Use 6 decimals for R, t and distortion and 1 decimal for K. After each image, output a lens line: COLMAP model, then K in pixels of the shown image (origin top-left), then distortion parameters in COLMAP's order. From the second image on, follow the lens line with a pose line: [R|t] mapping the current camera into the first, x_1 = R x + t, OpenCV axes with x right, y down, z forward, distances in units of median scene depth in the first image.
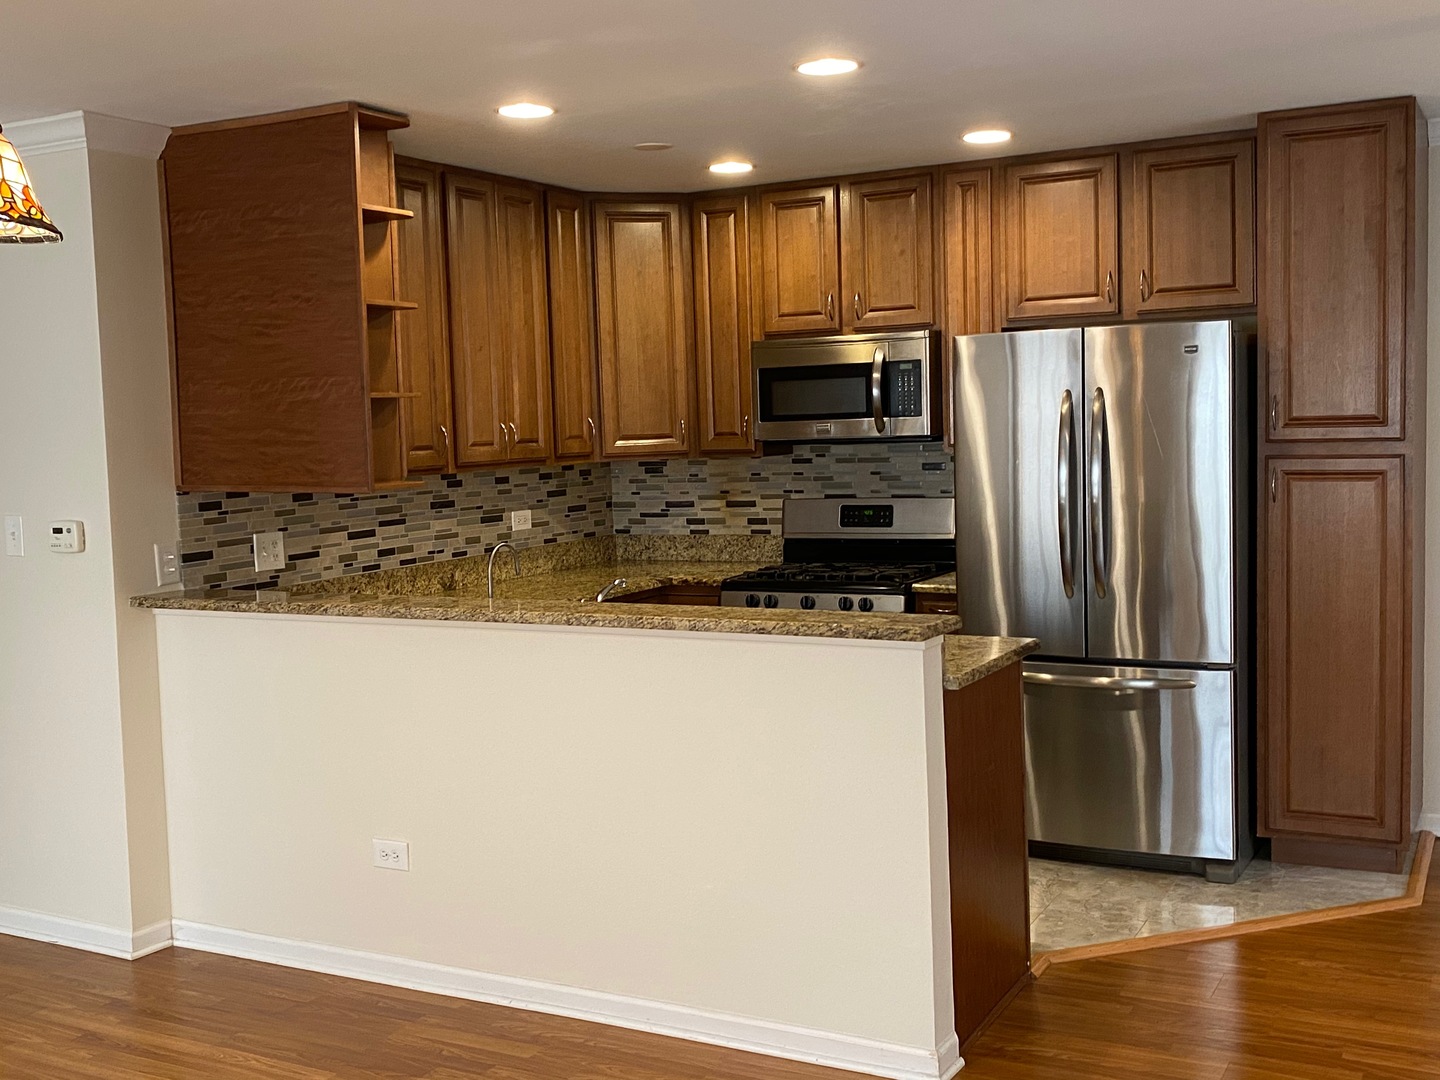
lens RADIAL K [[1528.9, 0, 717.5], [0, 1528.9, 529.4], [0, 0, 1]] dist [0.010602, 0.000000]
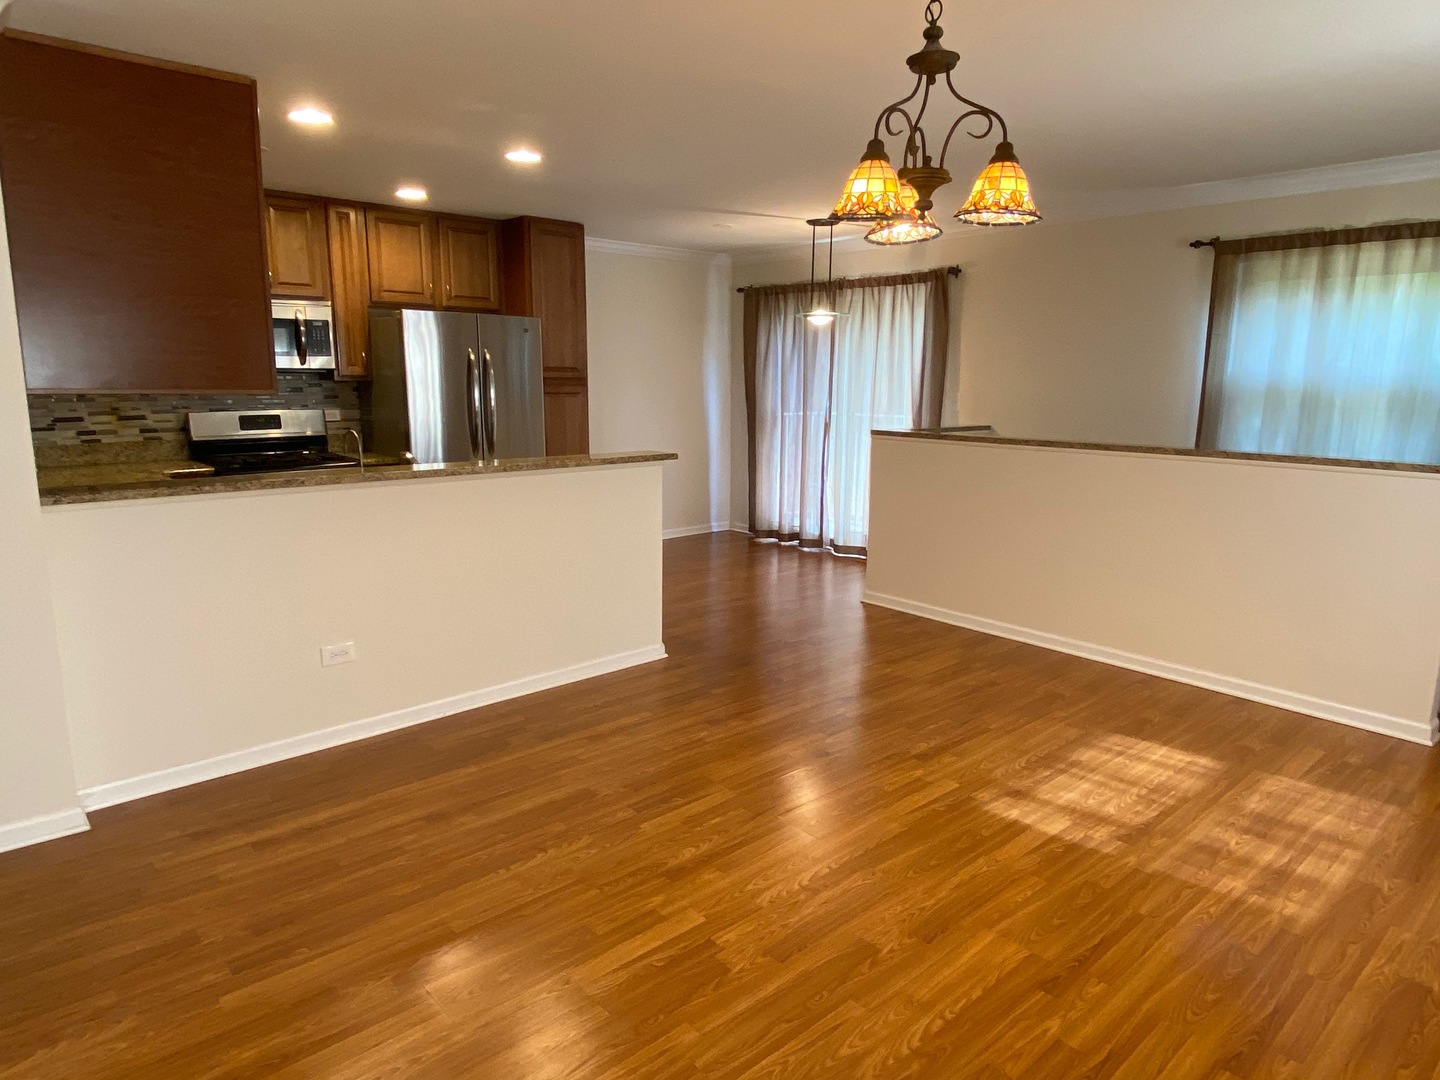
lens RADIAL K [[882.2, 0, 710.8], [0, 882.2, 542.7], [0, 0, 1]] dist [0.039215, -0.030035]
pose [[0.347670, -0.142129, 0.926782, -0.640709], [0.053484, 0.989841, 0.131736, 0.018117], [-0.936090, 0.003767, 0.351739, 0.303082]]
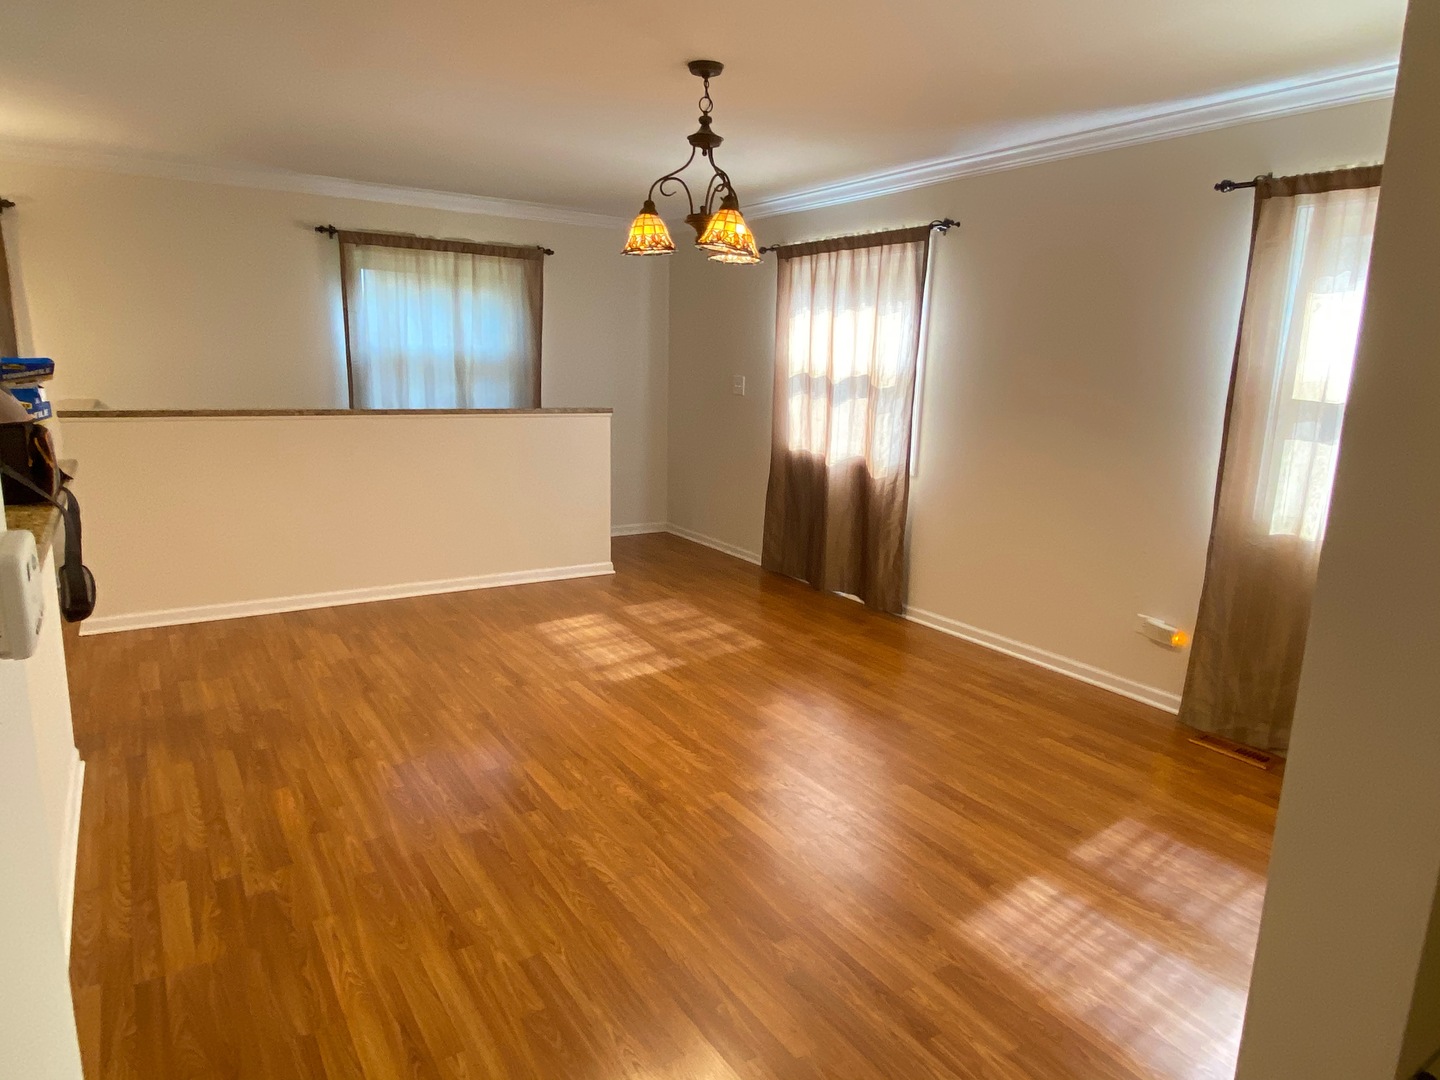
lens RADIAL K [[882.2, 0, 723.1], [0, 882.2, 551.0], [0, 0, 1]] dist [0.039215, -0.030035]
pose [[-0.876410, -0.093491, 0.472403, -0.512242], [0.040804, 0.963030, 0.266288, -0.032057], [-0.479834, 0.252653, -0.840194, 0.875418]]
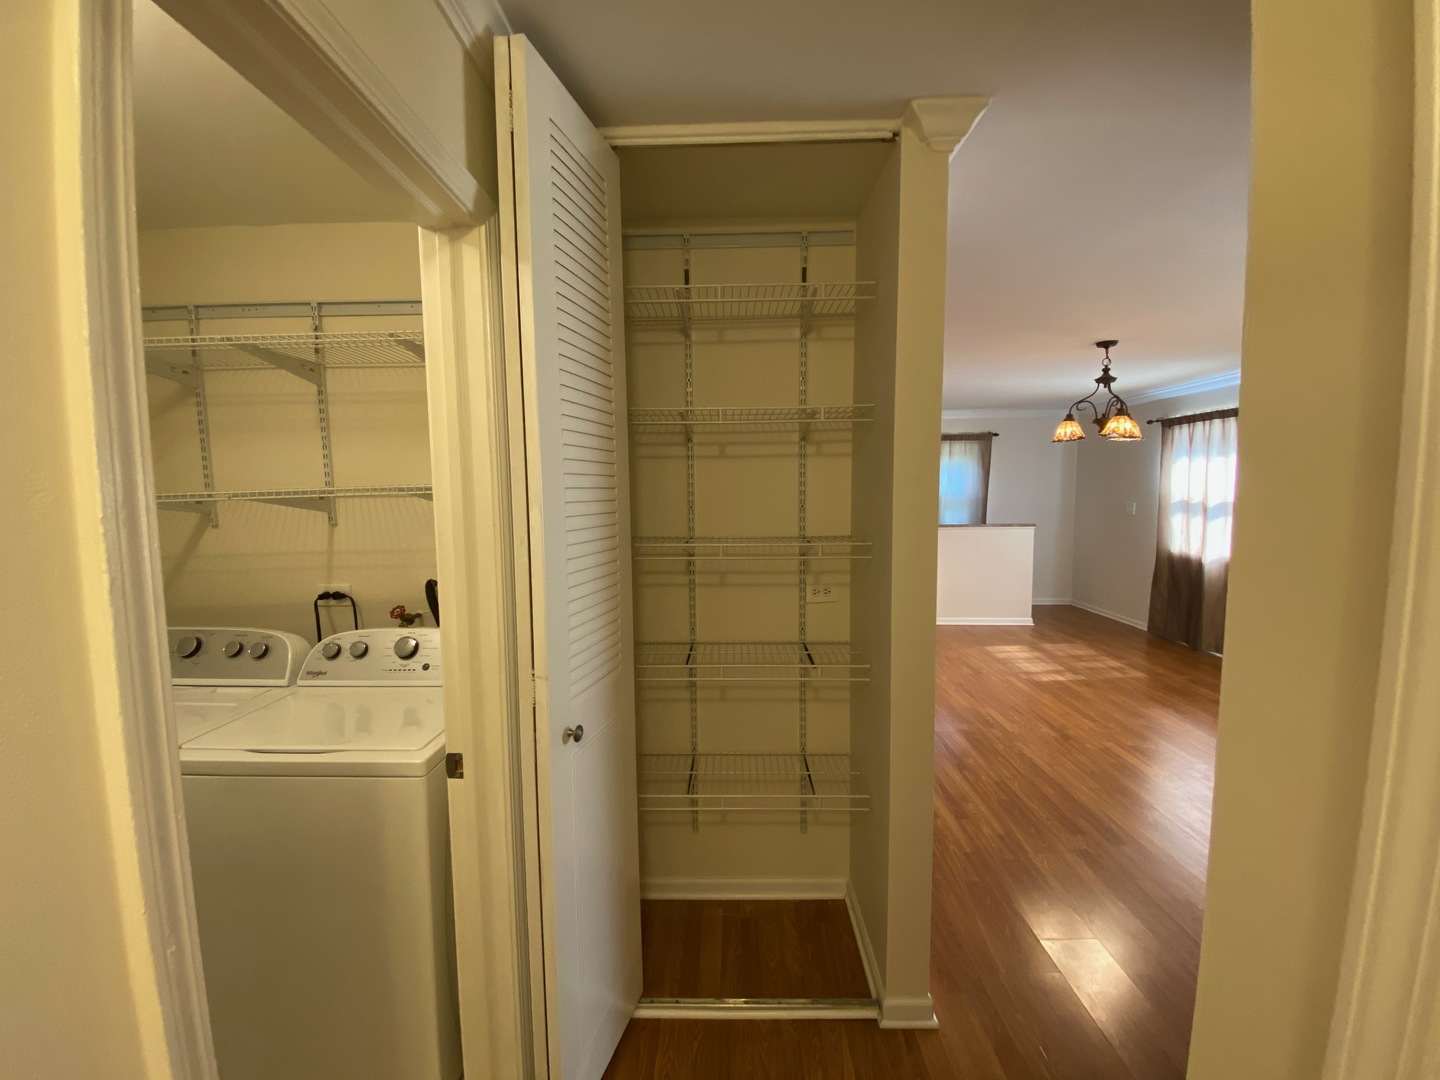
lens RADIAL K [[584.6, 0, 717.7], [0, 584.6, 538.0], [0, 0, 1]] dist [-0.002429, -0.000951]
pose [[-0.448556, -0.035559, 0.893047, -0.625398], [0.095253, 0.991615, 0.087327, -0.052583], [-0.888664, 0.124237, -0.441408, 1.071043]]
